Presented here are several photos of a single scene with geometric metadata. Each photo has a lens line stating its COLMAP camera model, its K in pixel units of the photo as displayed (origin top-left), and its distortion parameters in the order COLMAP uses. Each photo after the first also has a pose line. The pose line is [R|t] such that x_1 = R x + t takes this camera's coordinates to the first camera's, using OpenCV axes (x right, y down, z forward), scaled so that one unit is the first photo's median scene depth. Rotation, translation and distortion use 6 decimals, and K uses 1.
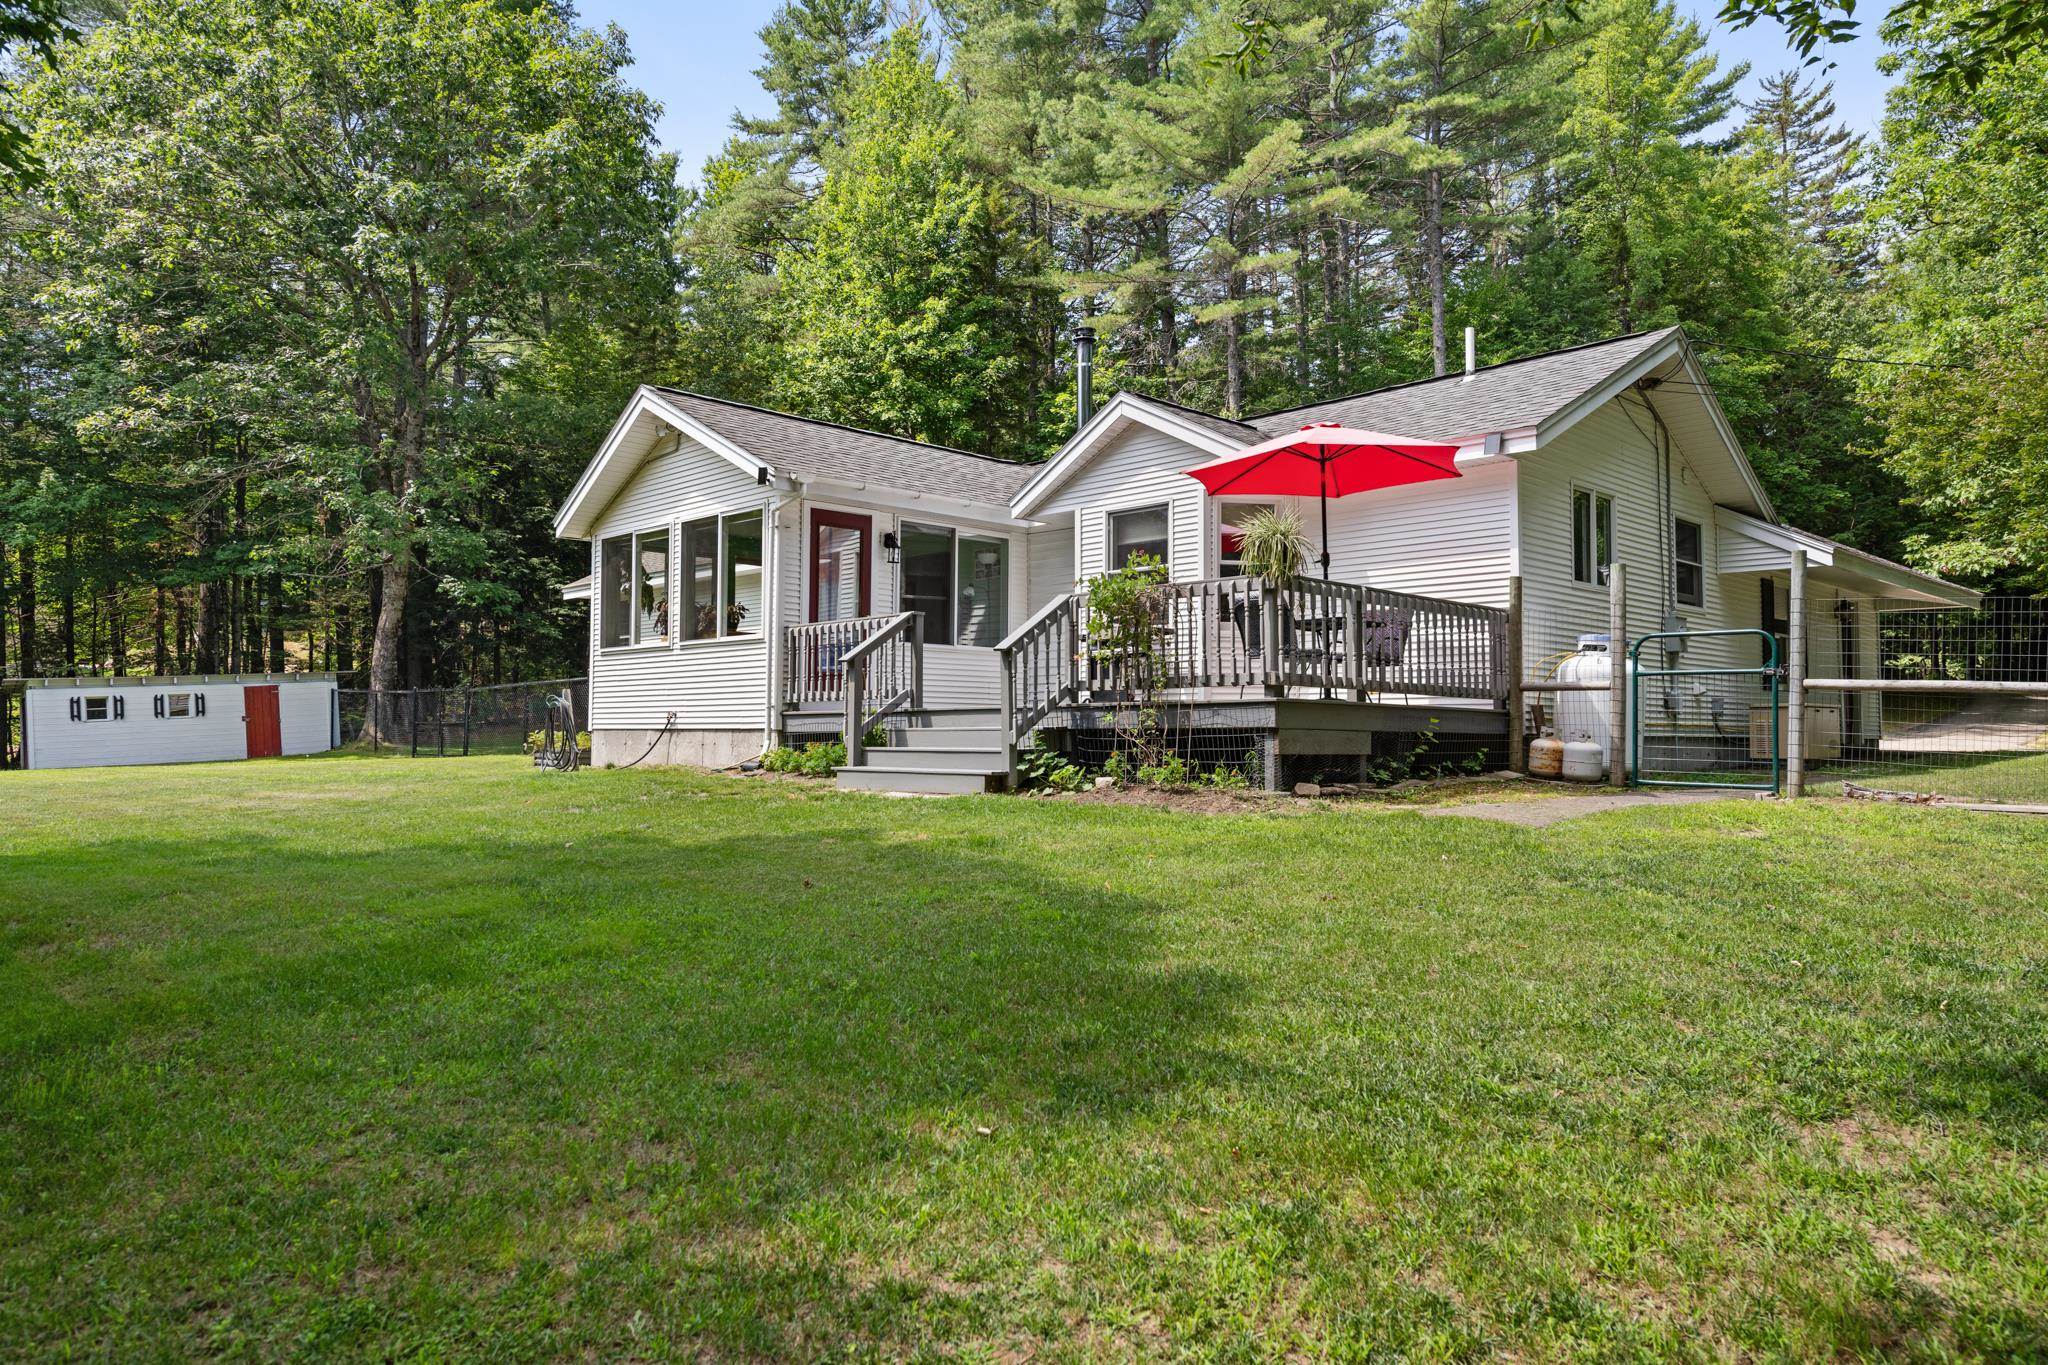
lens RADIAL K [[1365.2, 0, 1024.8], [0, 1365.2, 684.5], [0, 0, 1]] dist [0.022250, -0.003880]
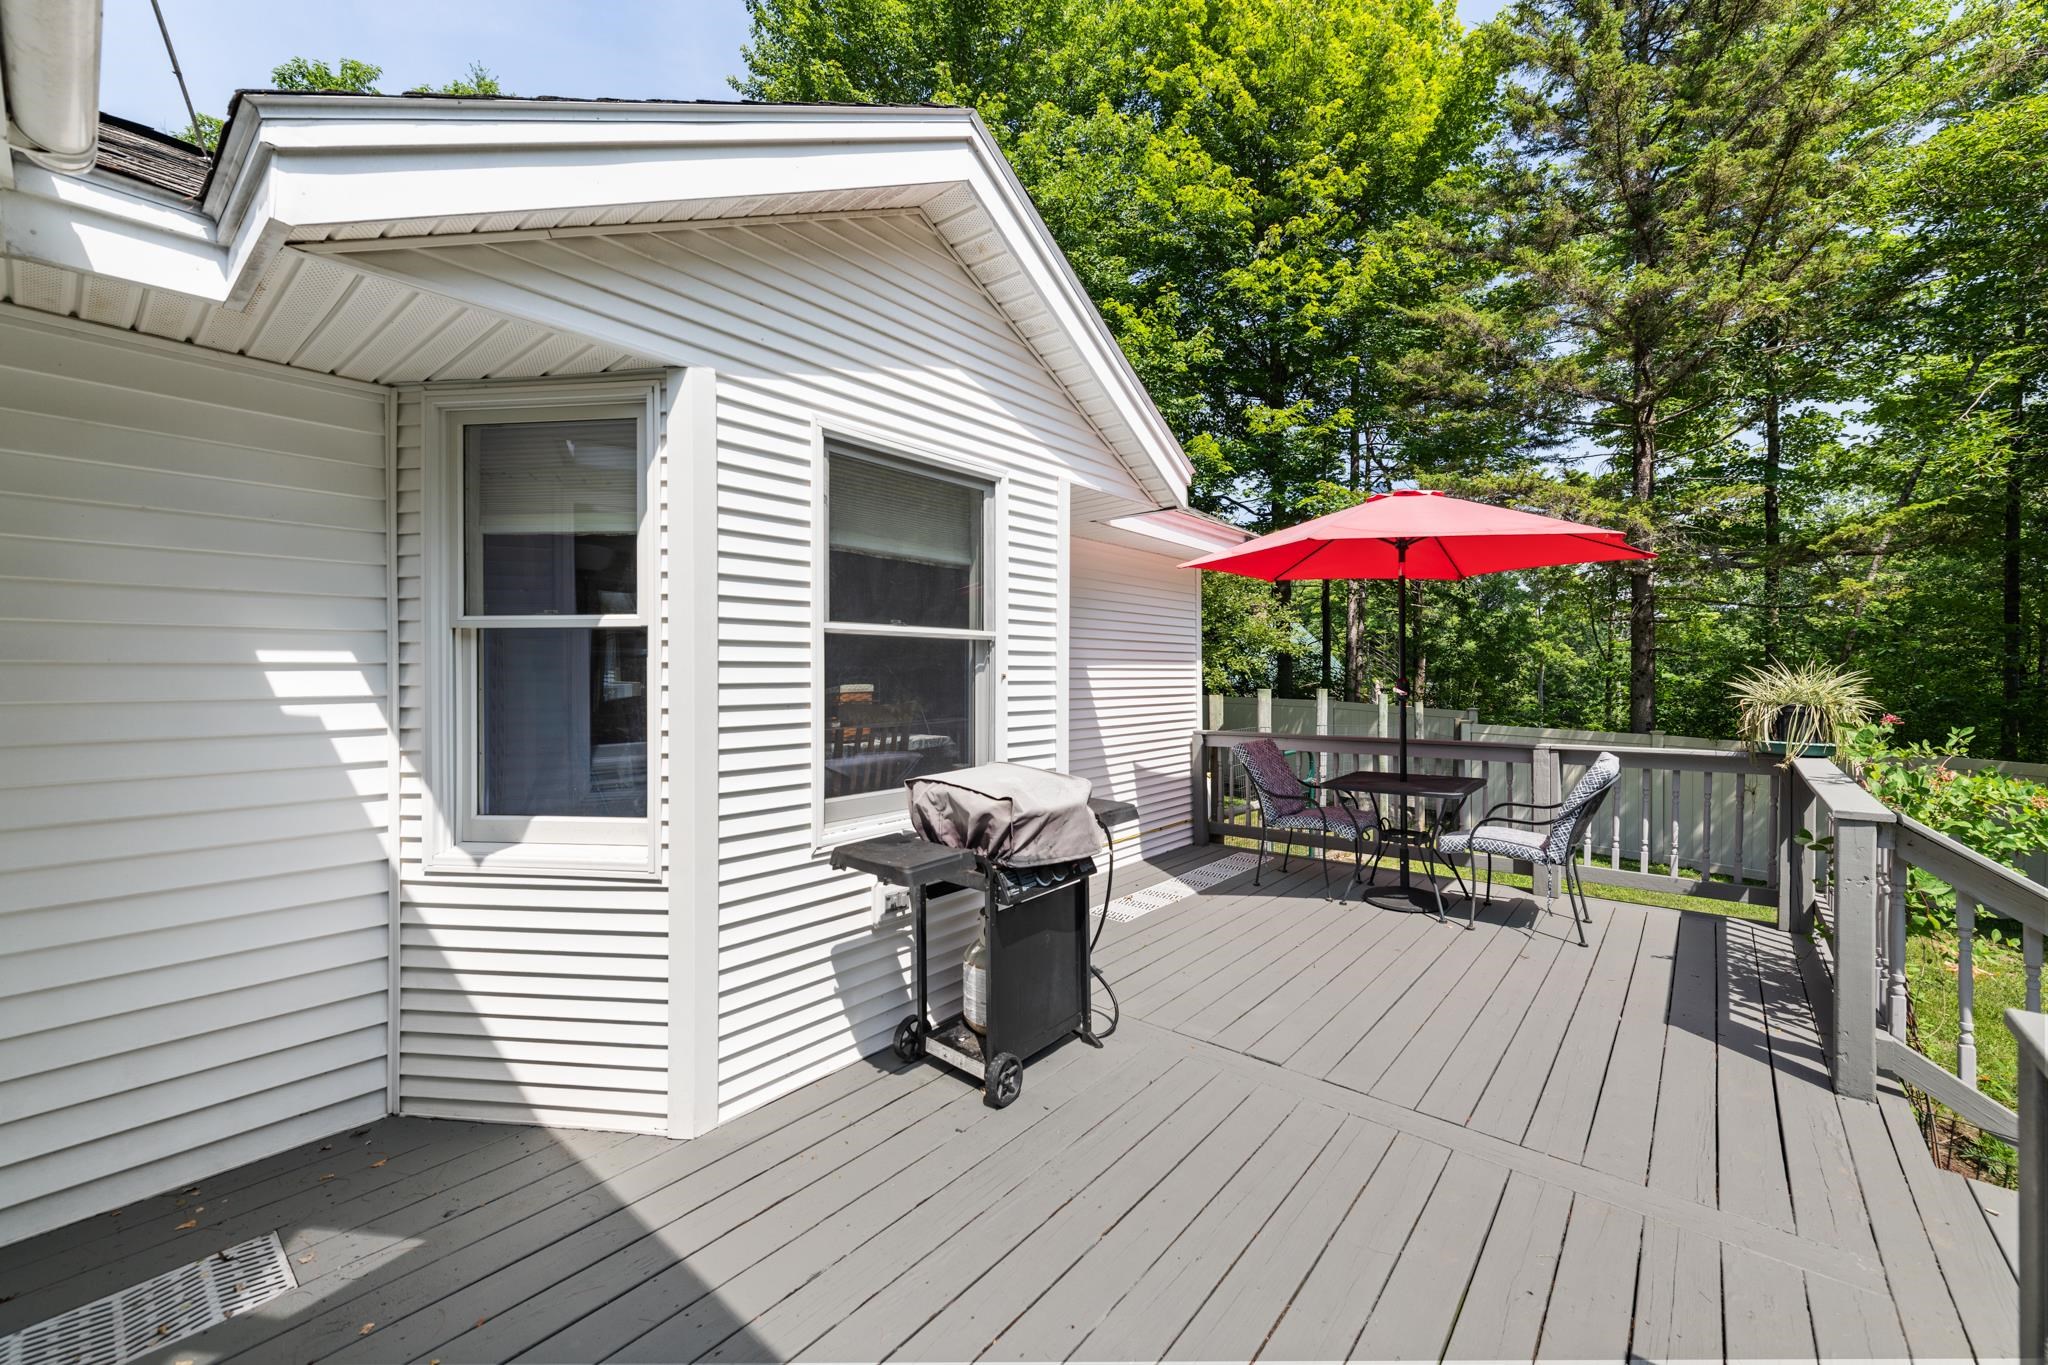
lens RADIAL K [[825.1, 0, 1005.1], [0, 825.1, 684.0], [0, 0, 1]] dist [0.010977, -0.000035]
pose [[-0.134322, 0.002317, 0.990935, -0.067342], [-0.025059, 0.999670, -0.005735, -0.035754], [-0.990621, -0.025602, -0.134220, 0.508573]]
